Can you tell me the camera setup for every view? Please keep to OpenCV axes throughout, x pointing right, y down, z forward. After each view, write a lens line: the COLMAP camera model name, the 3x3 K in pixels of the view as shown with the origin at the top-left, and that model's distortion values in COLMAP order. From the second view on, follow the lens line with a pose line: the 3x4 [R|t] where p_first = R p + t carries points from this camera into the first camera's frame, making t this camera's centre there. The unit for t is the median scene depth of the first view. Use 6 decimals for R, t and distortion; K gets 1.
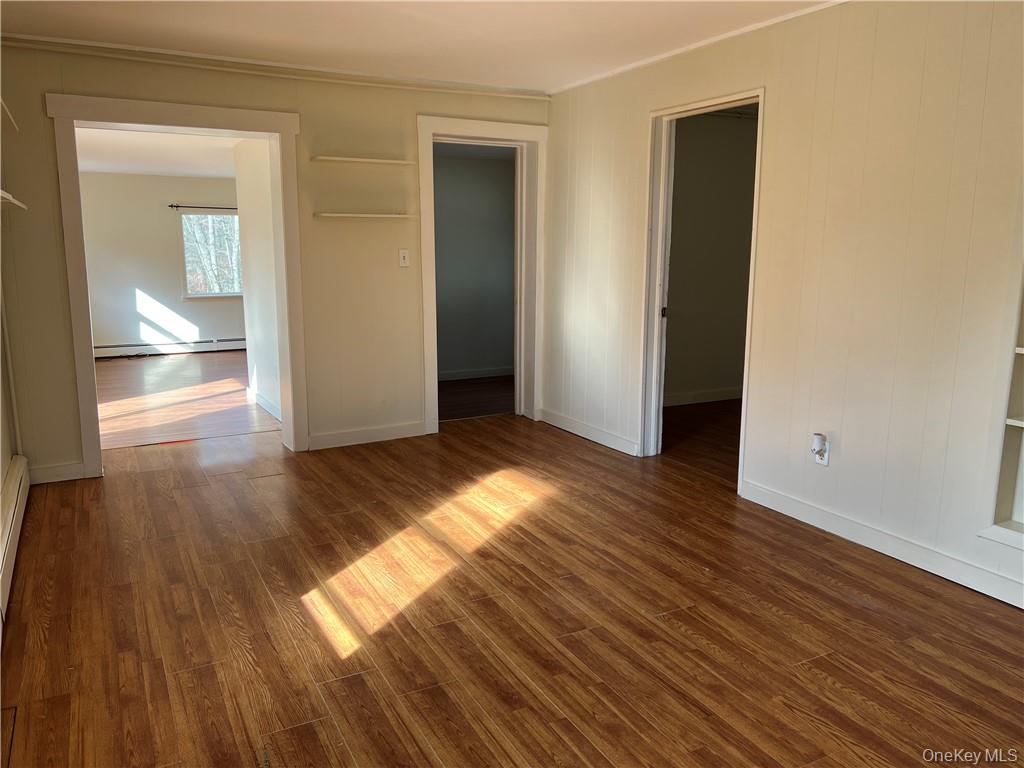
lens RADIAL K [[770.3, 0, 508.9], [0, 770.3, 381.1], [0, 0, 1]] dist [0.035918, -0.029778]
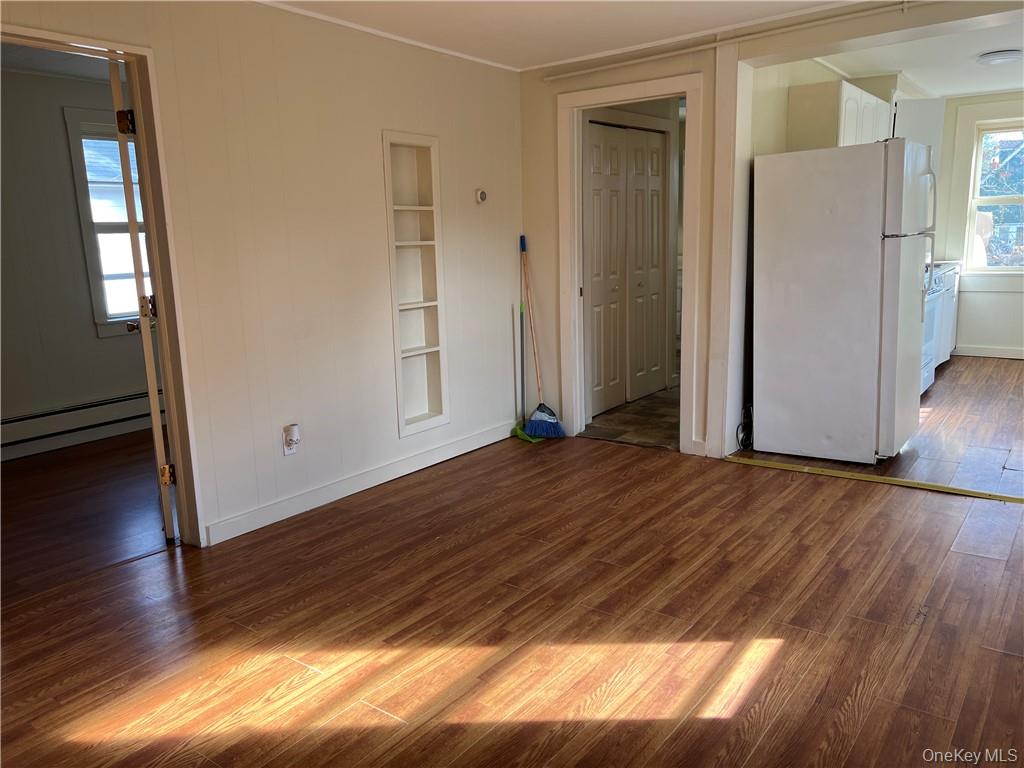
lens RADIAL K [[770.3, 0, 508.3], [0, 770.3, 379.3], [0, 0, 1]] dist [0.035918, -0.029778]
pose [[-0.409580, -0.161766, 0.897817, -0.763057], [0.195679, 0.945668, 0.259655, -0.241407], [-0.891041, 0.282034, -0.355673, 1.318510]]
